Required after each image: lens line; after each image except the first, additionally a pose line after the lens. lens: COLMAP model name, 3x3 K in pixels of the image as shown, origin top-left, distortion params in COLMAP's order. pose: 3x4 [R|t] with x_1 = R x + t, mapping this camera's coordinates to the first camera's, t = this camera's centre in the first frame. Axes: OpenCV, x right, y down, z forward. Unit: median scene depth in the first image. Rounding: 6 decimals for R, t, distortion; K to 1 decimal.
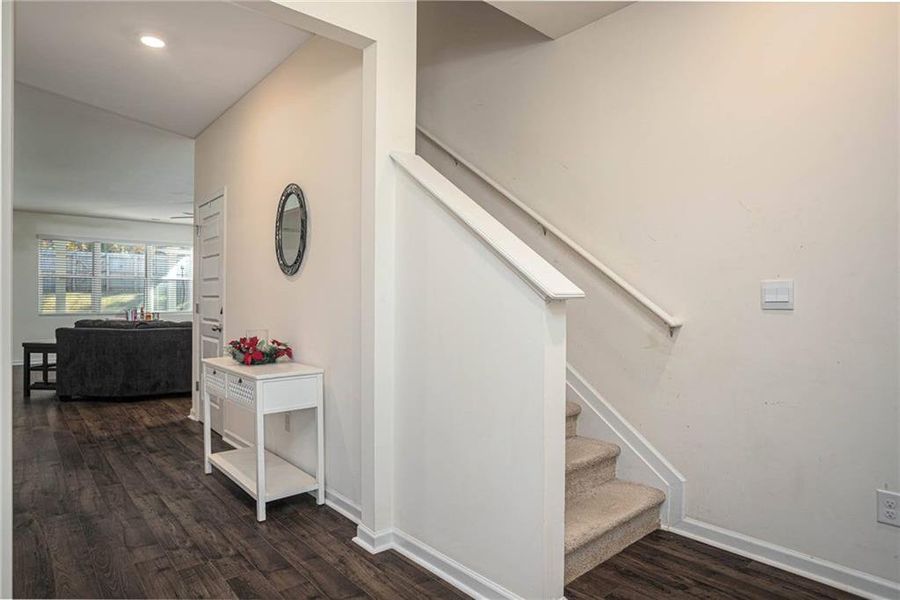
lens RADIAL K [[498.4, 0, 450.0], [0, 498.4, 300.0], [0, 0, 1]] dist [-0.018429, 0.000759]
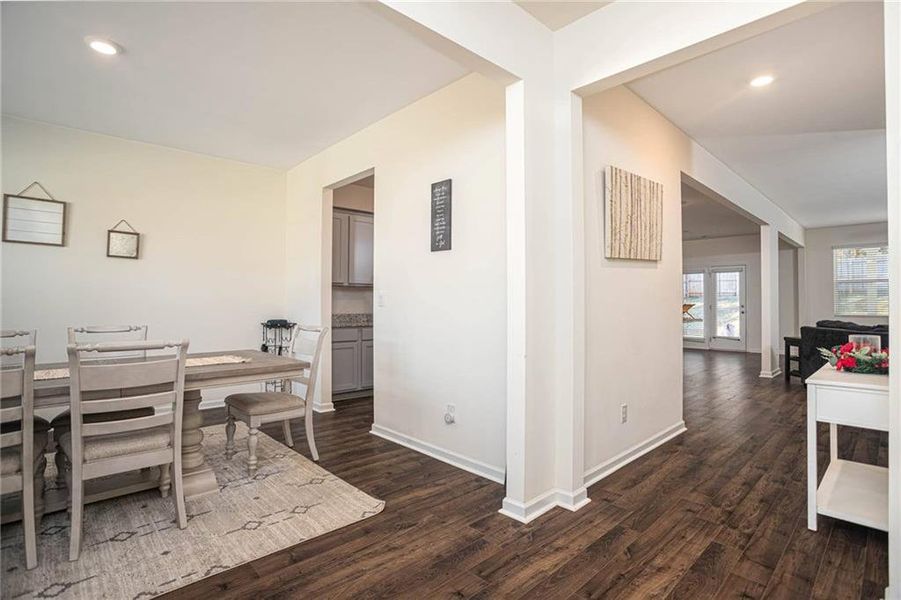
lens RADIAL K [[452.8, 0, 464.4], [0, 452.8, 296.7], [0, 0, 1]] dist [-0.069521, 0.021090]
pose [[0.057087, -0.013615, -0.998276, 0.428904], [-0.002695, 0.999901, -0.013791, 0.007072], [0.998366, 0.003478, 0.057045, 0.280425]]
